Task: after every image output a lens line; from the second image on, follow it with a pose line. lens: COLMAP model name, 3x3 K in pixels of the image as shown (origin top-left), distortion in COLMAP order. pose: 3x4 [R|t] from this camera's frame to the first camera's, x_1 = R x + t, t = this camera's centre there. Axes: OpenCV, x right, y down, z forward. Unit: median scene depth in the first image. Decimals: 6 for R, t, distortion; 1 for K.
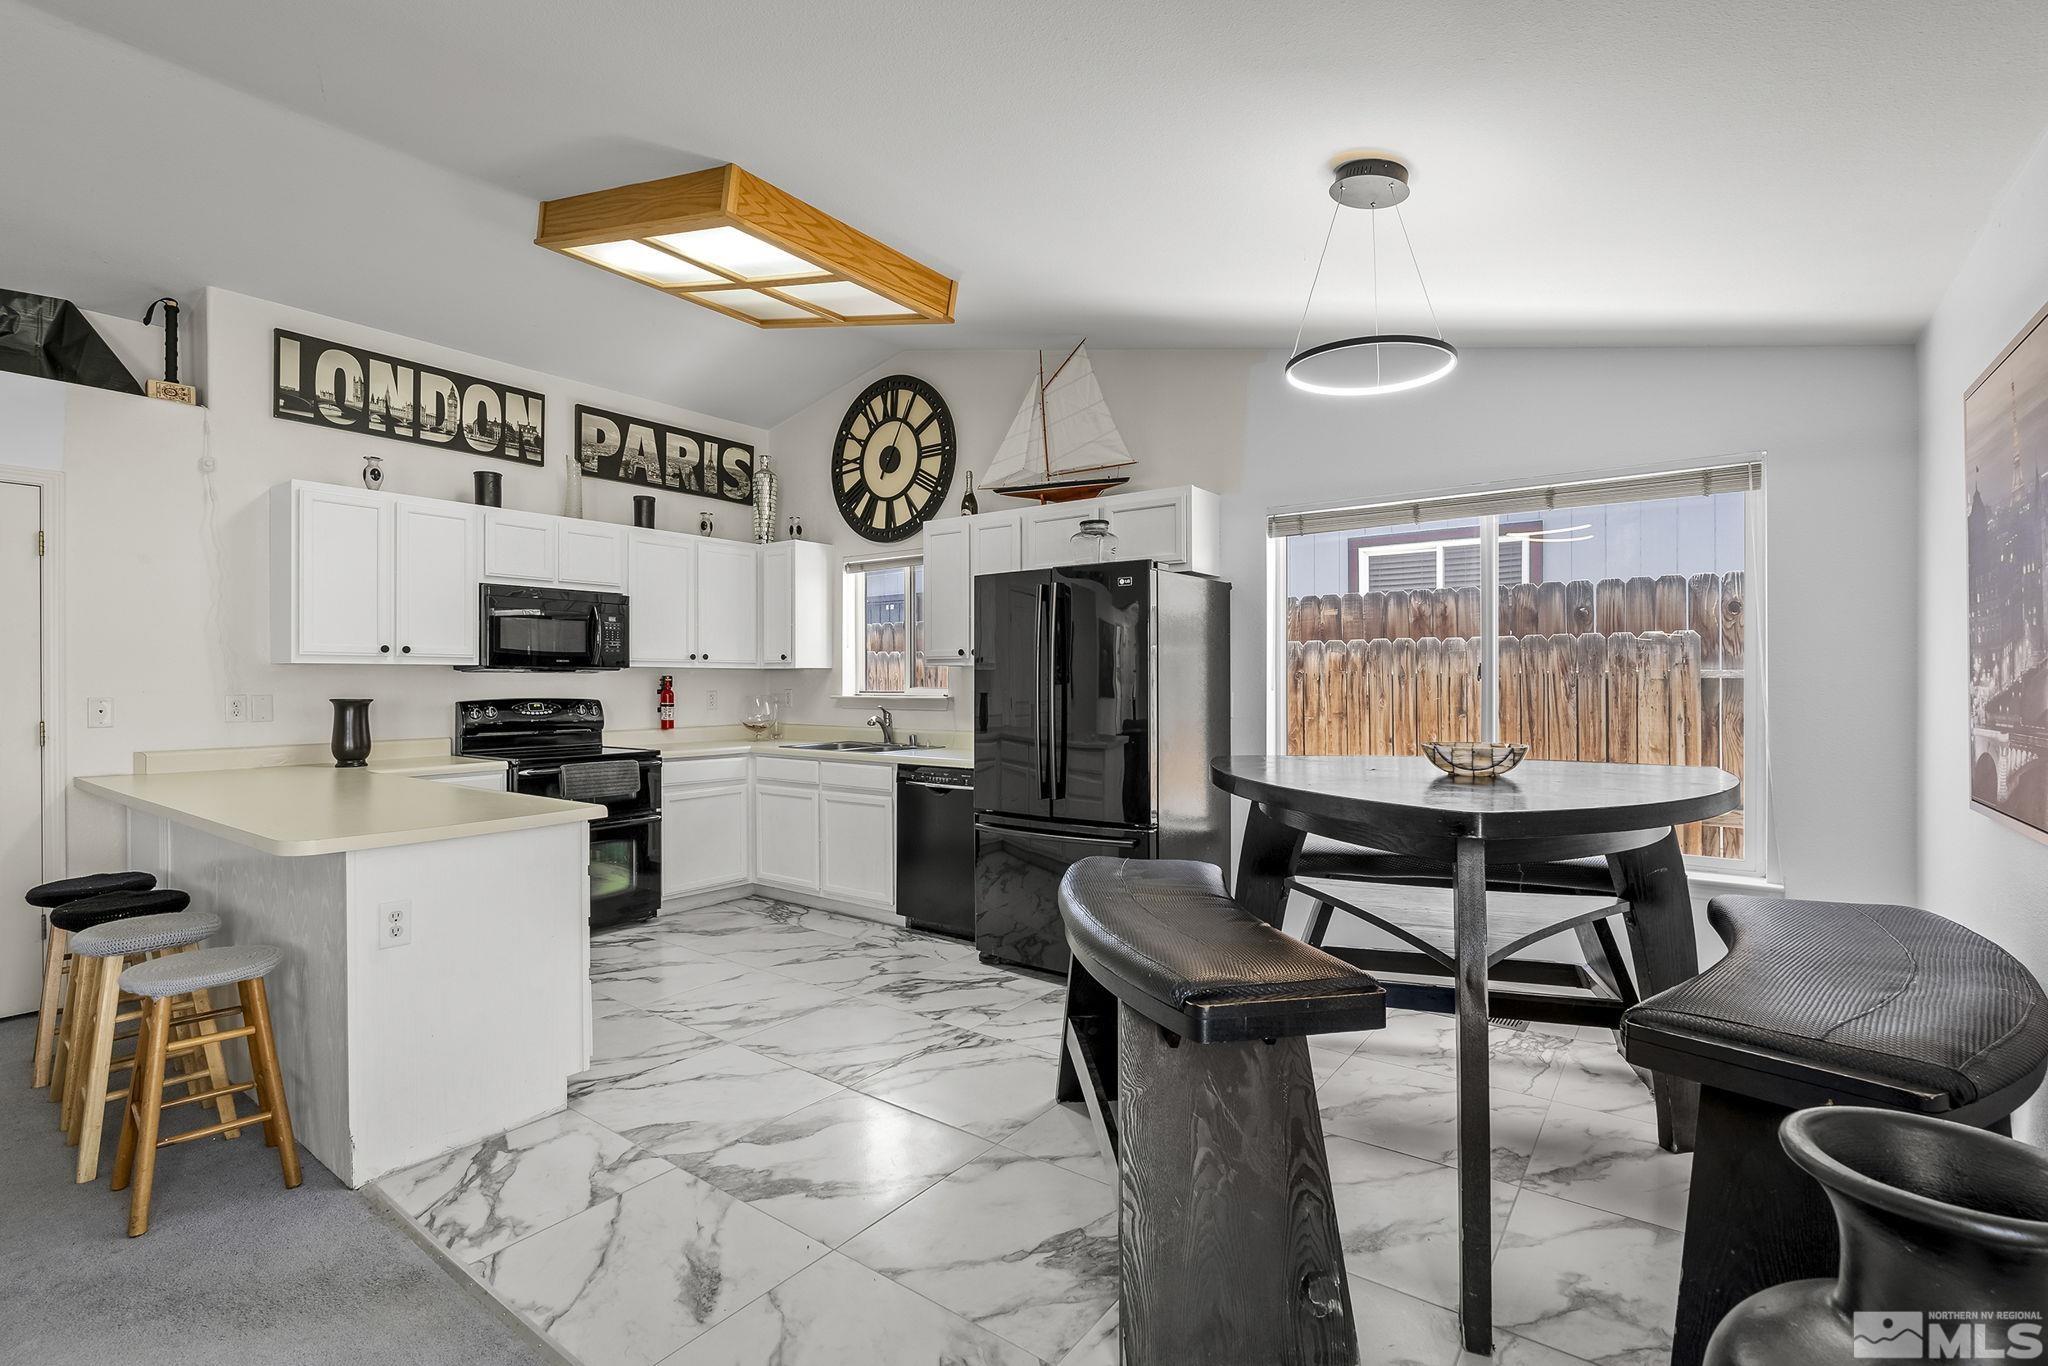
lens RADIAL K [[937.8, 0, 966.6], [0, 937.8, 685.2], [0, 0, 1]] dist [-0.004343, 0.004336]
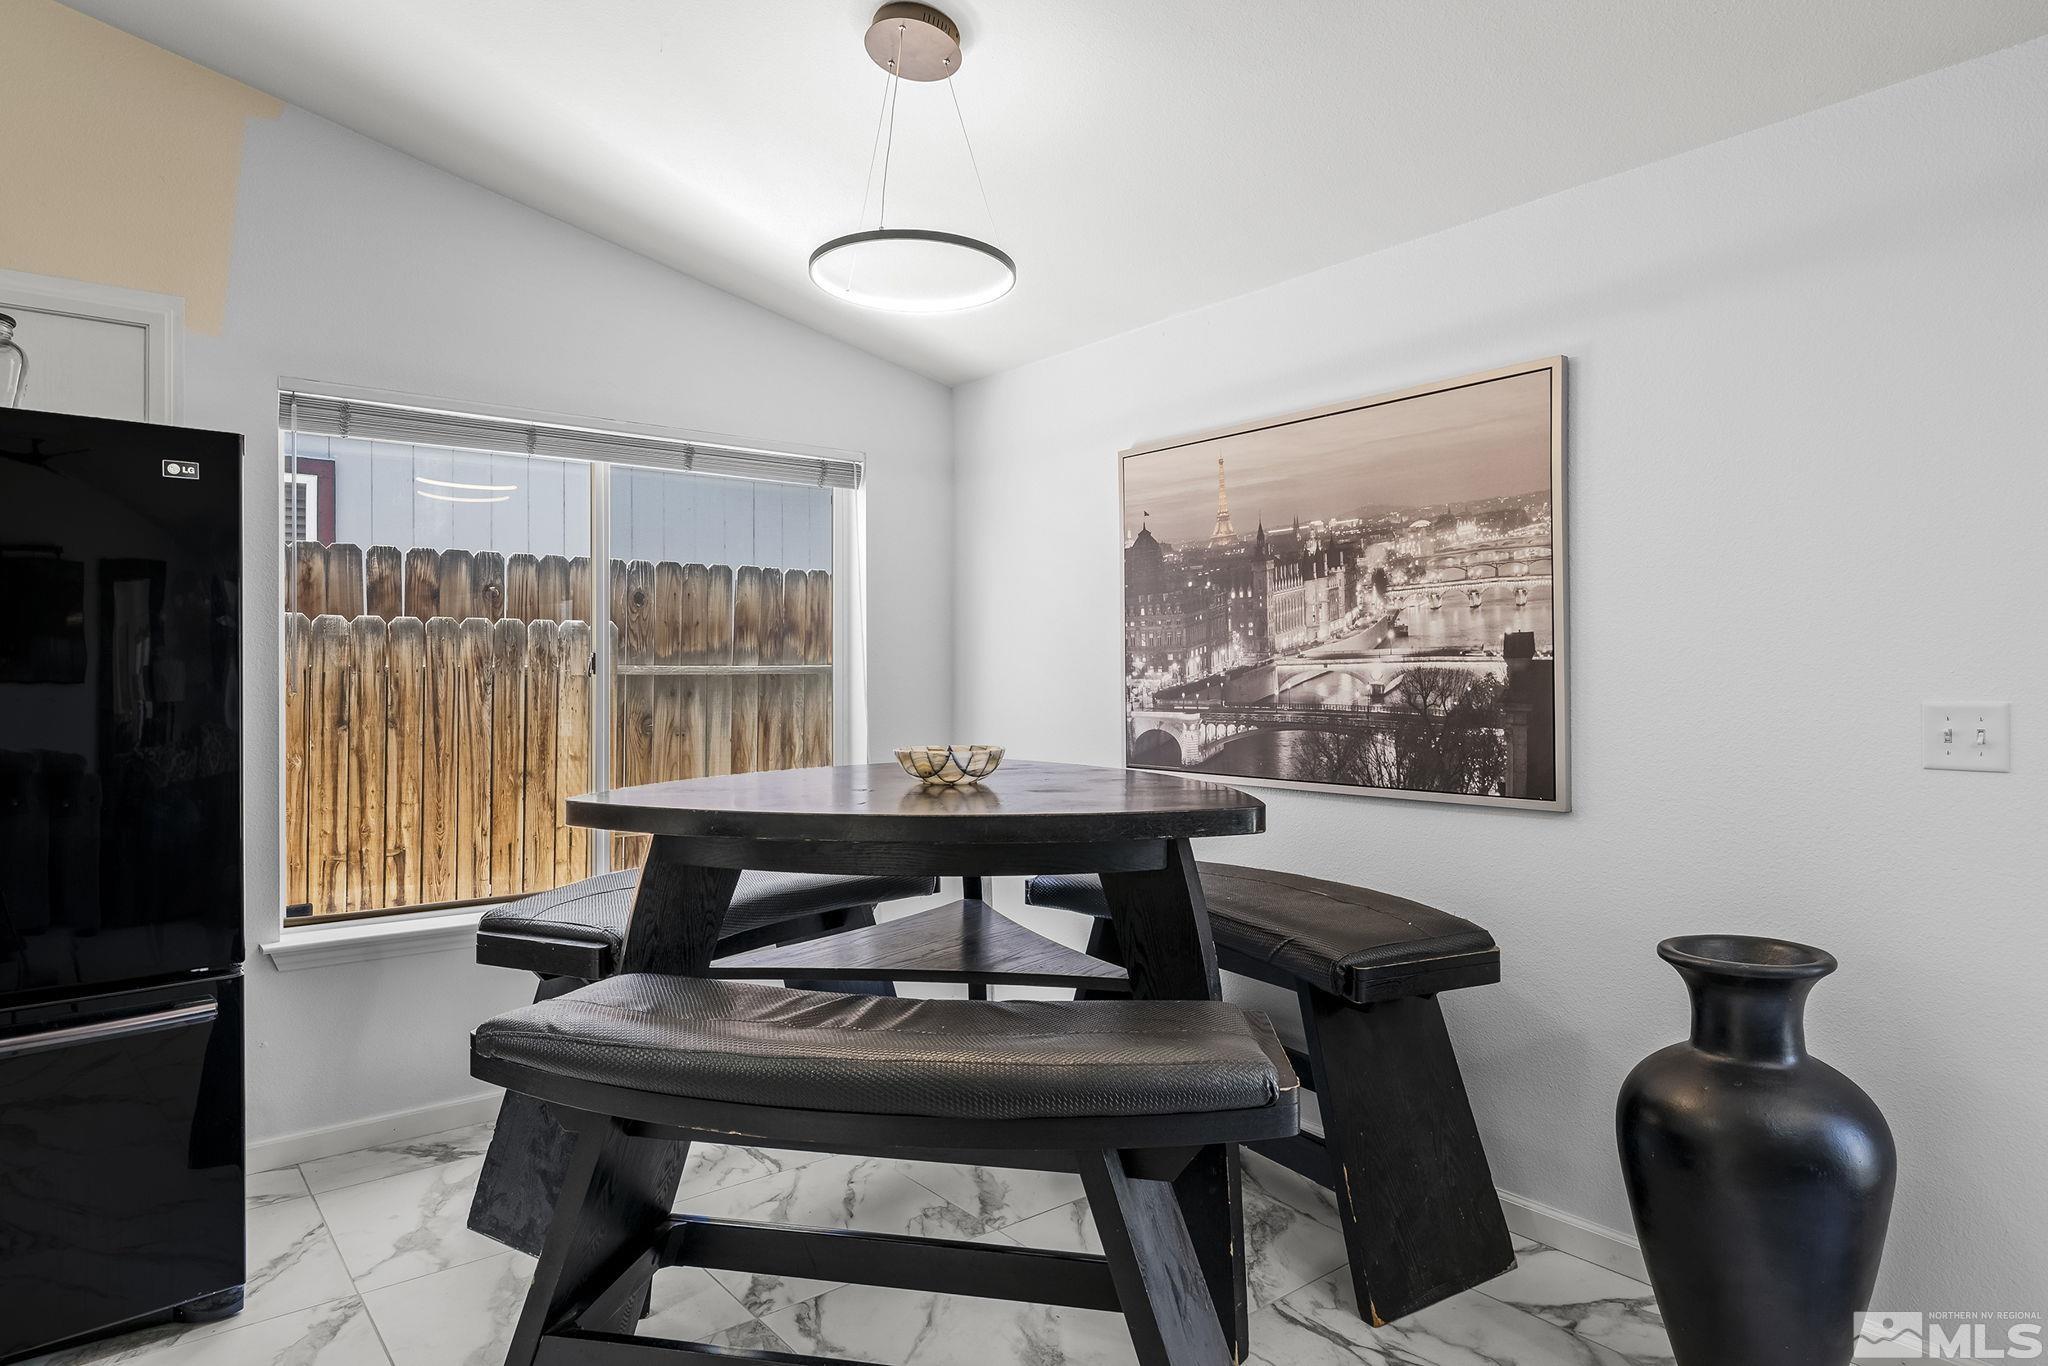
lens RADIAL K [[1228.2, 0, 1026.1], [0, 1228.2, 698.2], [0, 0, 1]] dist [0.020952, 0.002794]
pose [[0.233077, -0.016137, 0.972324, -0.284791], [0.006953, 0.999864, 0.014928, 0.000324], [-0.972433, 0.003281, 0.233158, 0.346313]]
